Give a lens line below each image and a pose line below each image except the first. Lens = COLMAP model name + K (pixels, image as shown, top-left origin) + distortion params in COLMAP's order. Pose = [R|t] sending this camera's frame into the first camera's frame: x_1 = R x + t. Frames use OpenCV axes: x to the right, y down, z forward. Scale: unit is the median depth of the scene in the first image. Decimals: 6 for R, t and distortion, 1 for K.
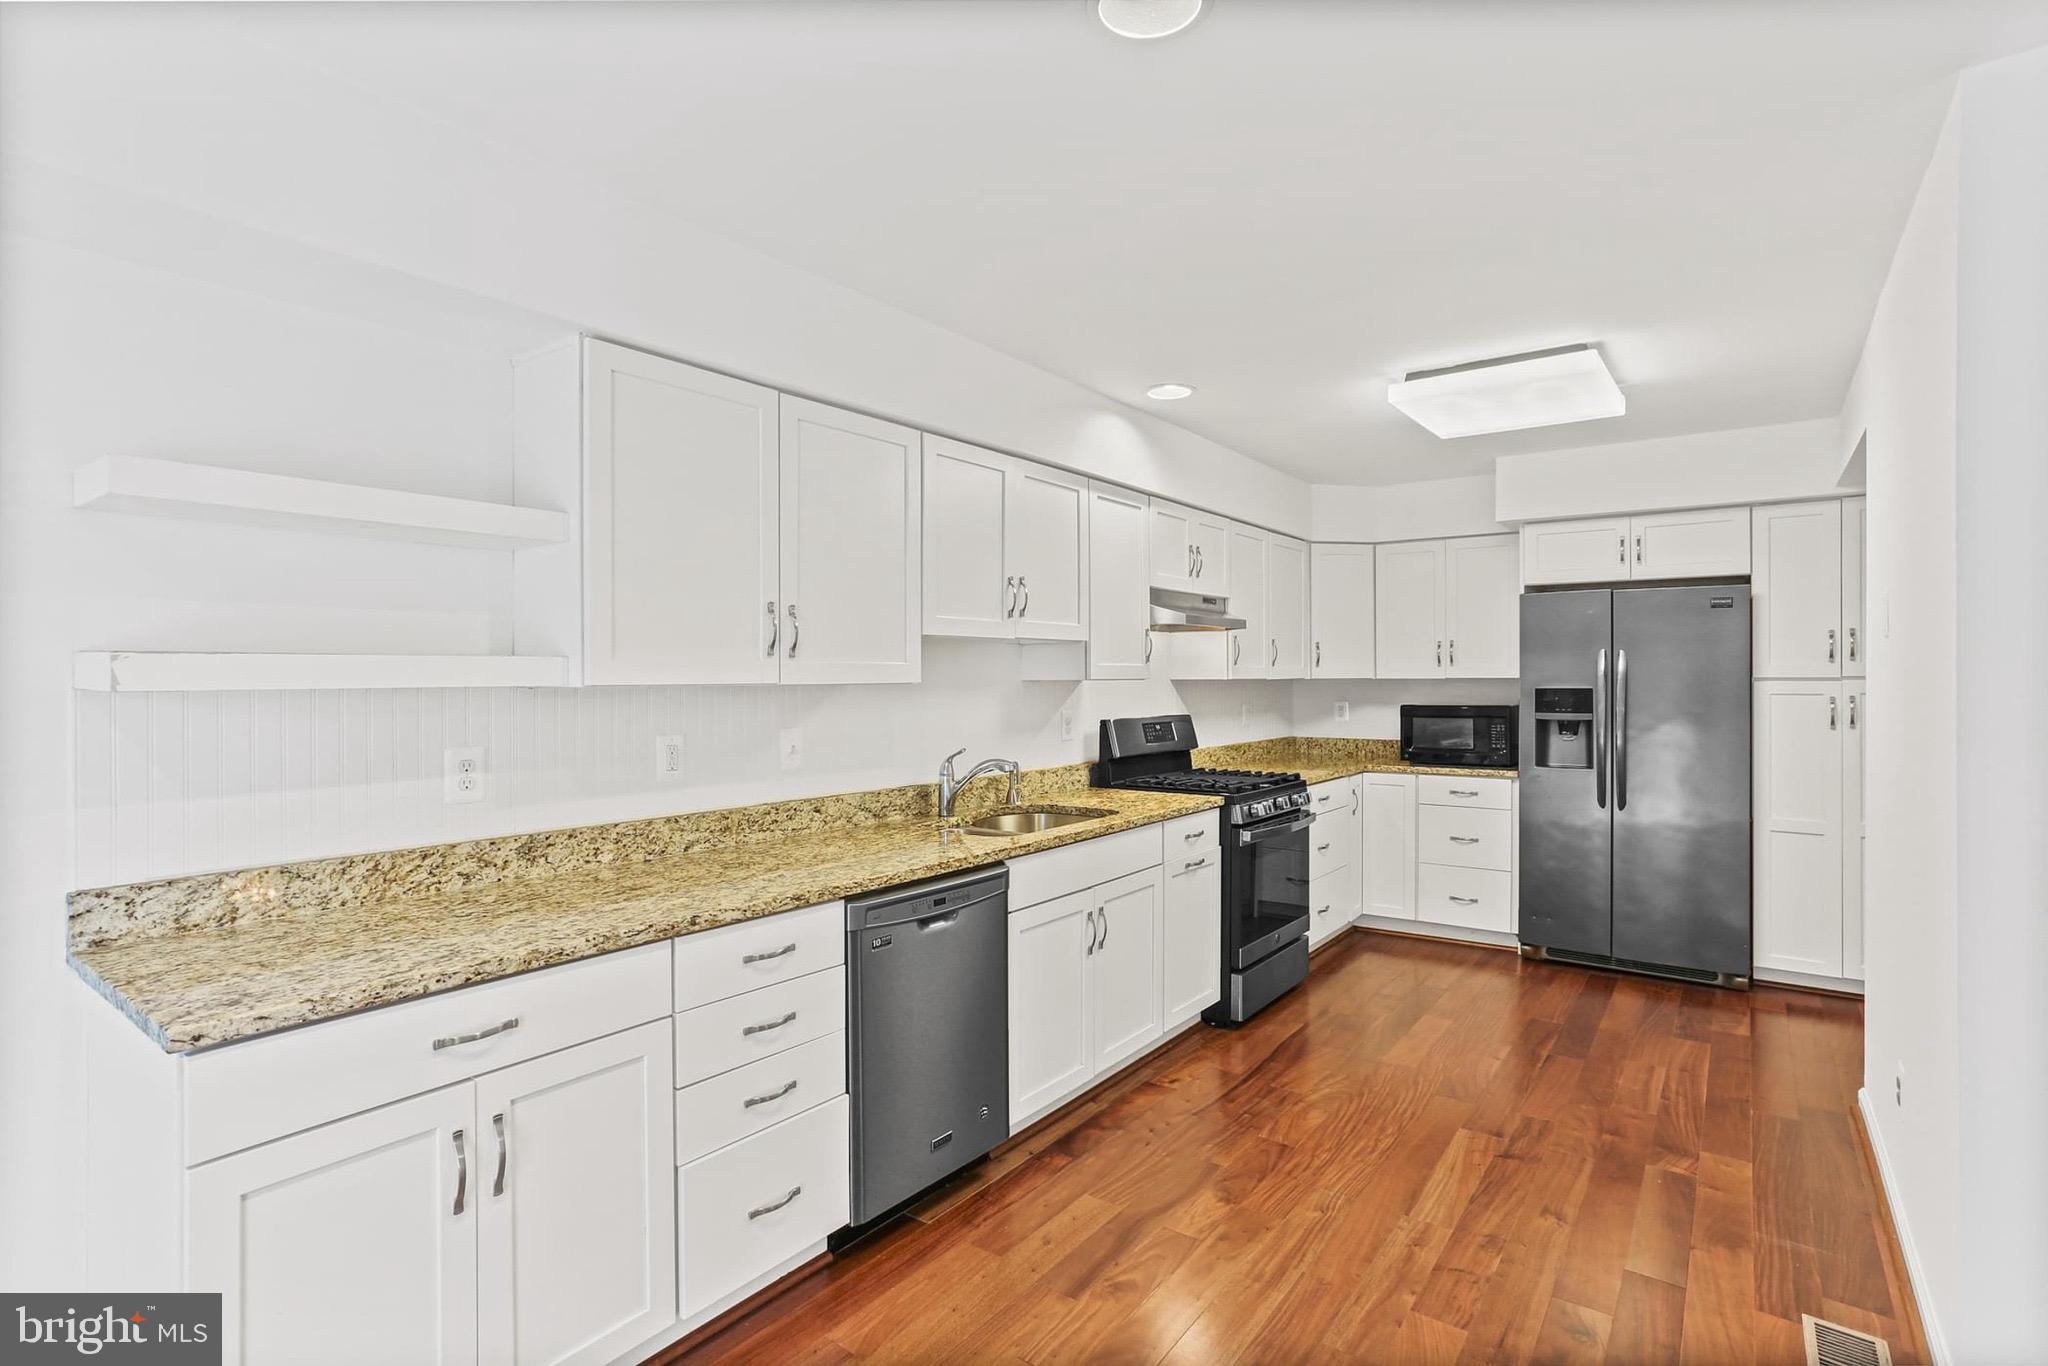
lens RADIAL K [[988.0, 0, 1024.0], [0, 988.0, 683.0], [0, 0, 1]] dist [-0.058546, 0.036713]
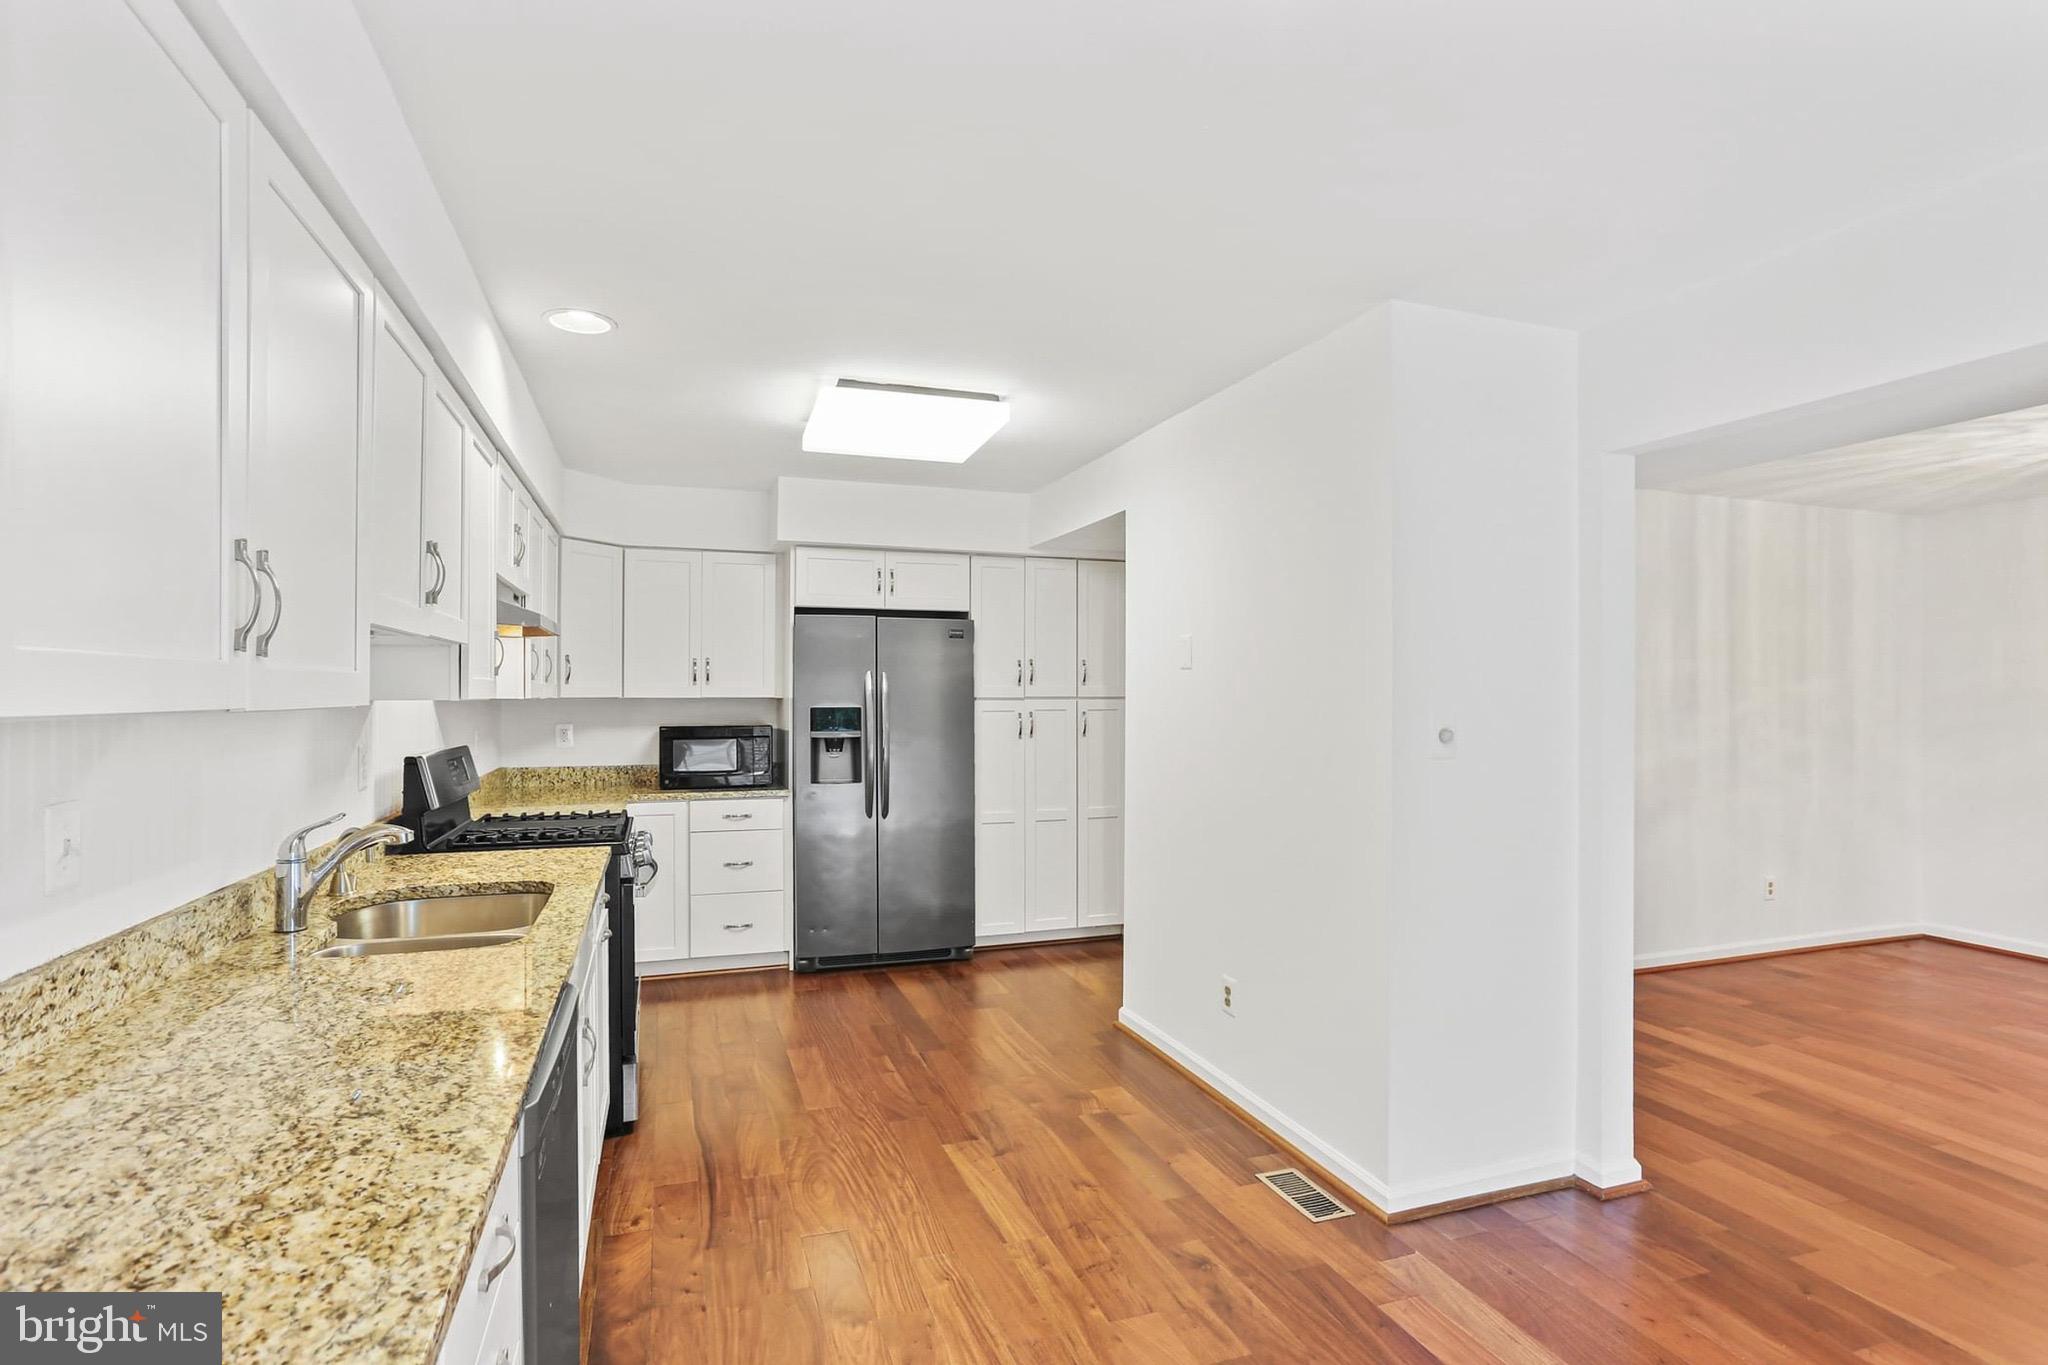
lens RADIAL K [[1017.2, 0, 1022.1], [0, 1017.2, 694.9], [0, 0, 1]] dist [-0.051926, 0.035268]
pose [[0.556875, 0.004004, 0.830587, -0.376963], [0.001025, 0.999984, -0.005508, -0.002603], [-0.830596, 0.003919, 0.556862, 0.348537]]
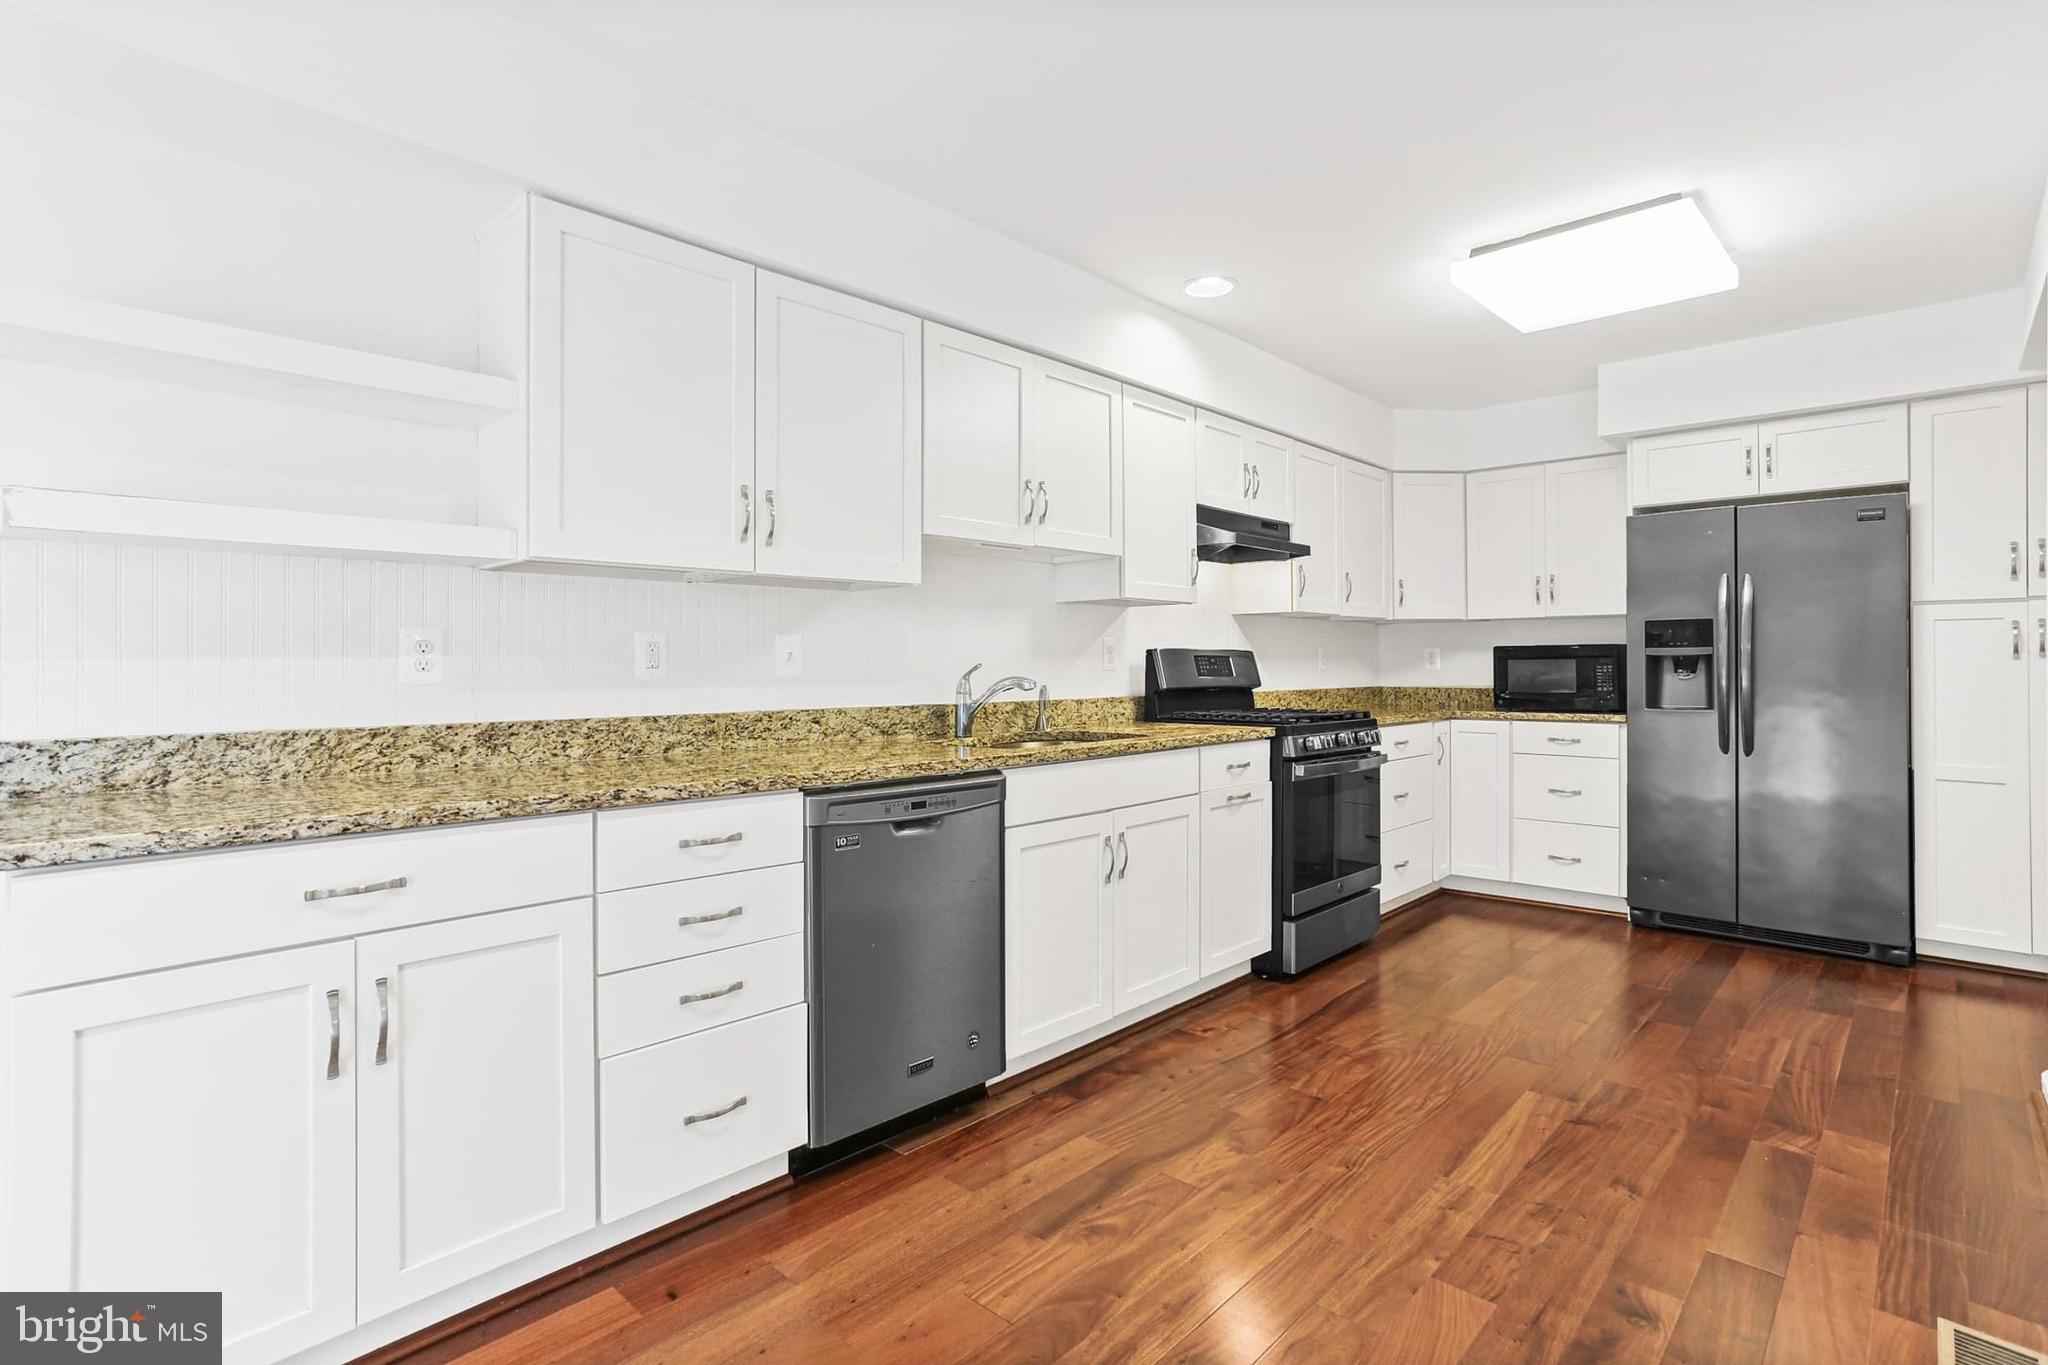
lens RADIAL K [[996.3, 0, 1026.4], [0, 996.3, 664.4], [0, 0, 1]] dist [-0.053234, 0.032407]
pose [[0.993386, -0.000551, -0.114819, 0.102969], [-0.000169, 0.999980, -0.006264, 0.081005], [0.114820, 0.006242, 0.993367, 0.070633]]
